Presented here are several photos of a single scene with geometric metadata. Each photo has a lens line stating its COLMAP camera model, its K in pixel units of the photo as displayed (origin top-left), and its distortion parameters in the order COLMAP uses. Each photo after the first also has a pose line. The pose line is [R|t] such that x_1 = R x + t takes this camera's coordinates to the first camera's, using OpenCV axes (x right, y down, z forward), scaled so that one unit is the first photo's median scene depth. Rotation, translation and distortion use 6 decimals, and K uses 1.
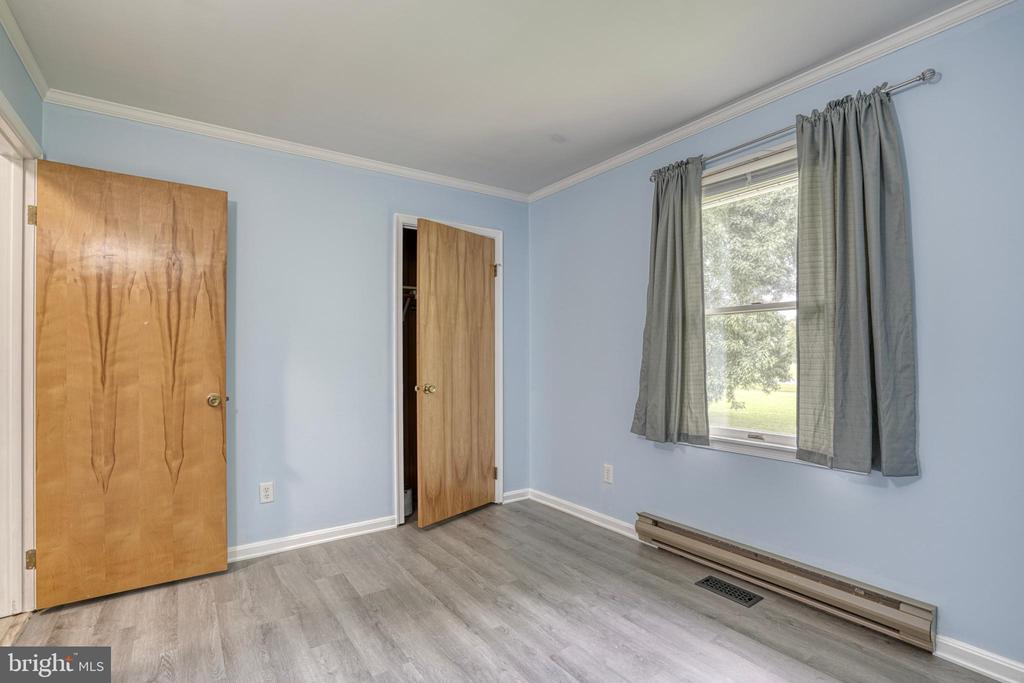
lens RADIAL K [[484.9, 0, 506.5], [0, 484.9, 350.4], [0, 0, 1]] dist [-0.029884, 0.000213]
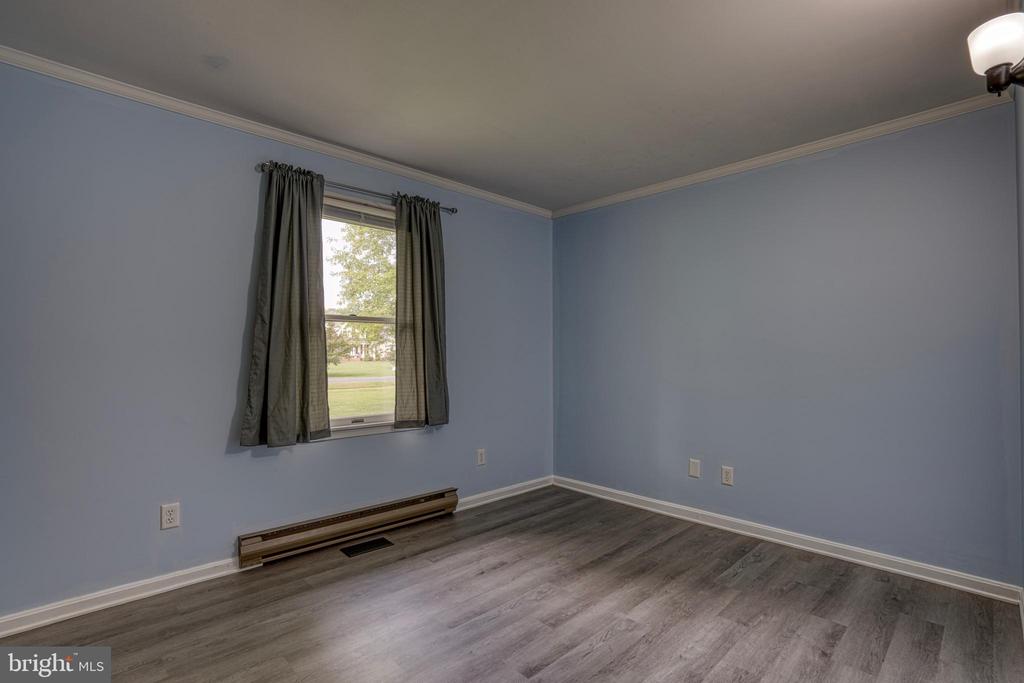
lens RADIAL K [[484.9, 0, 506.5], [0, 484.9, 350.4], [0, 0, 1]] dist [-0.029884, 0.000213]
pose [[-0.151408, 0.018186, 0.988304, -0.768575], [0.000726, 0.999833, -0.018287, 0.016813], [-0.988471, -0.002051, -0.151396, 0.773018]]
